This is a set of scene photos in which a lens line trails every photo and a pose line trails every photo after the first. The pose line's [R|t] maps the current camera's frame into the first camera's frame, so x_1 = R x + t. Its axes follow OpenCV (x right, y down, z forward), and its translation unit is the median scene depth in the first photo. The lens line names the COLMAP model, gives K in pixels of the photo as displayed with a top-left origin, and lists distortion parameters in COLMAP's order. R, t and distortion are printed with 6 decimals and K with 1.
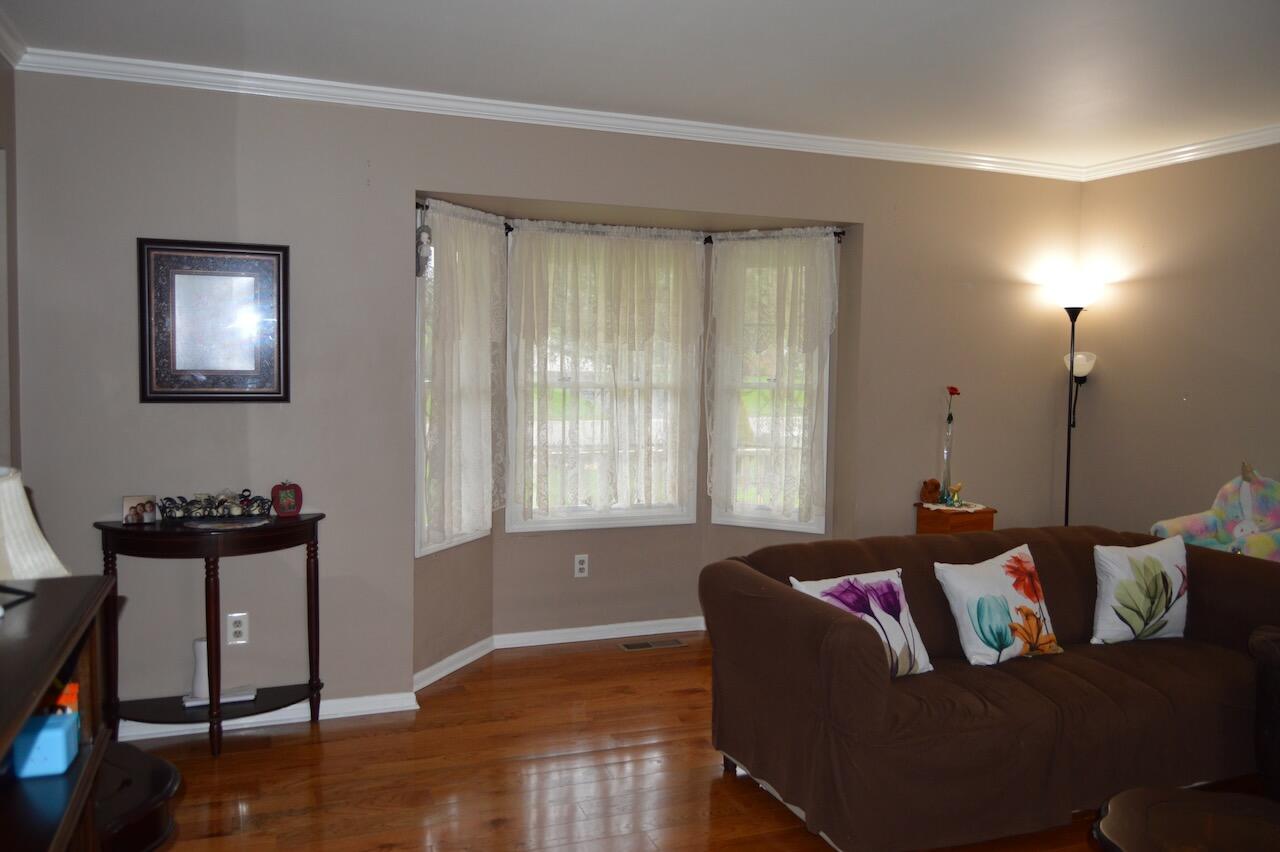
lens RADIAL K [[995.2, 0, 641.2], [0, 995.2, 423.3], [0, 0, 1]] dist [-0.009558, -0.000290]
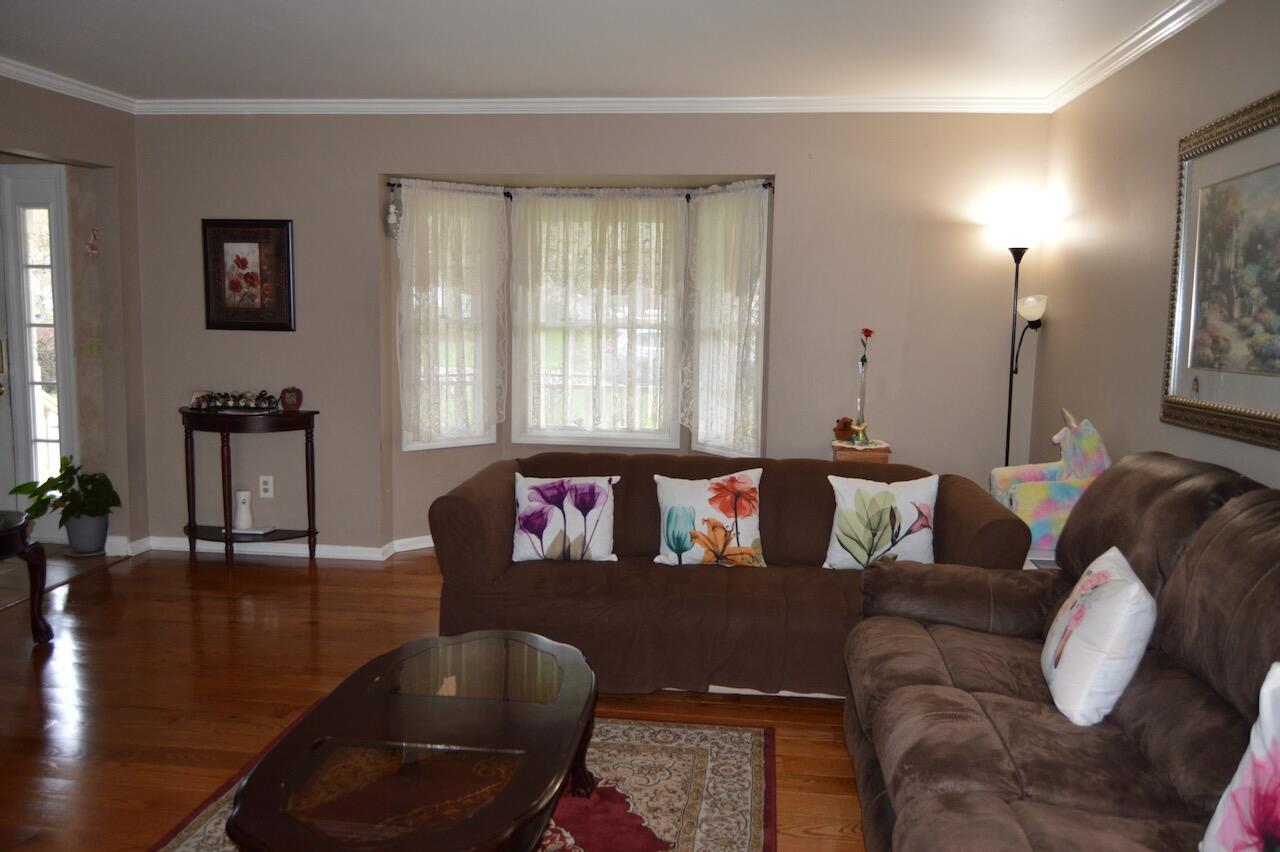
lens RADIAL K [[1005.8, 0, 647.4], [0, 1005.8, 422.7], [0, 0, 1]] dist [-0.012410, 0.006552]
pose [[0.881317, 0.055393, -0.469268, 0.748866], [-0.034855, 0.998020, 0.052348, 0.016449], [0.471239, -0.029779, 0.881503, -0.032149]]
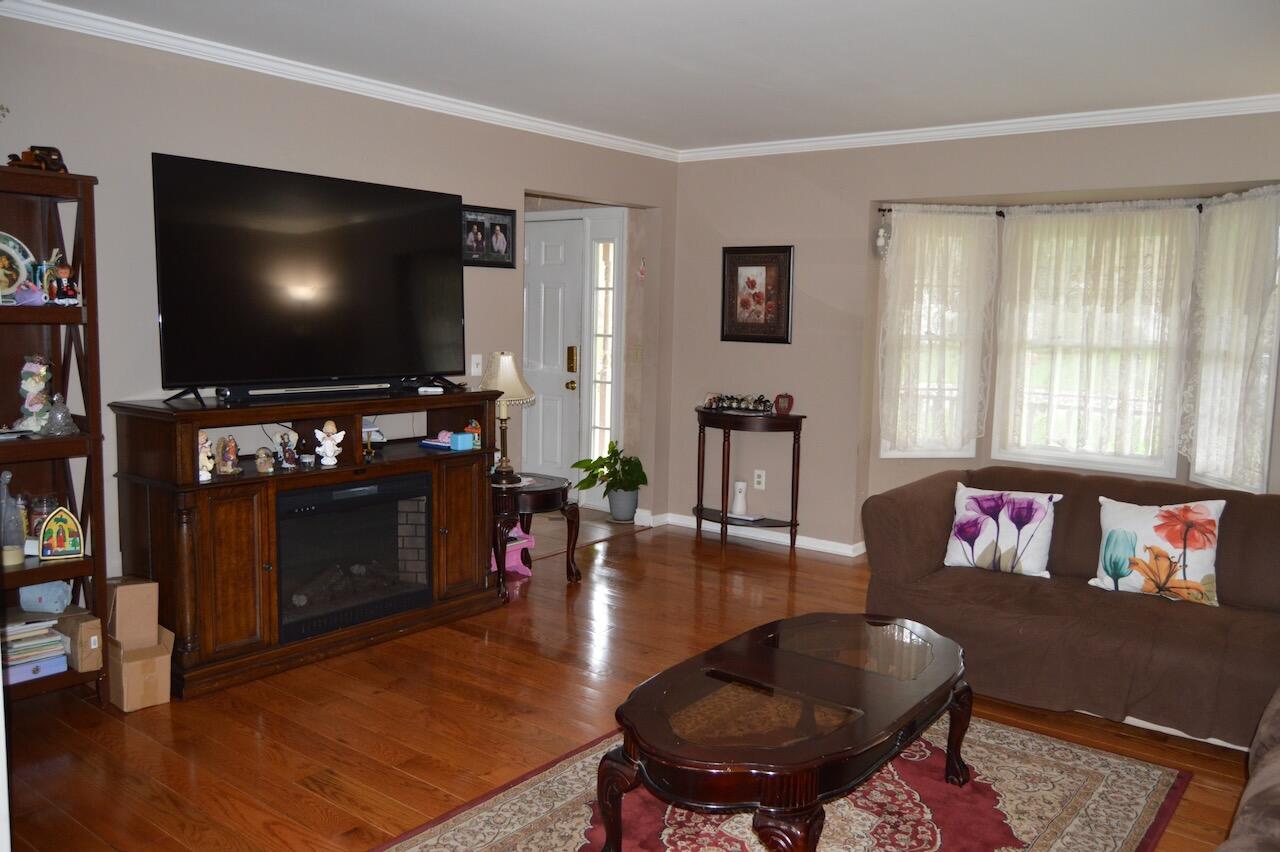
lens RADIAL K [[1005.8, 0, 647.4], [0, 1005.8, 422.7], [0, 0, 1]] dist [-0.012410, 0.006552]
pose [[0.509298, 0.090548, -0.855814, 0.899008], [-0.069898, 0.995516, 0.063732, 0.017819], [0.857747, 0.027361, 0.513343, -0.026254]]
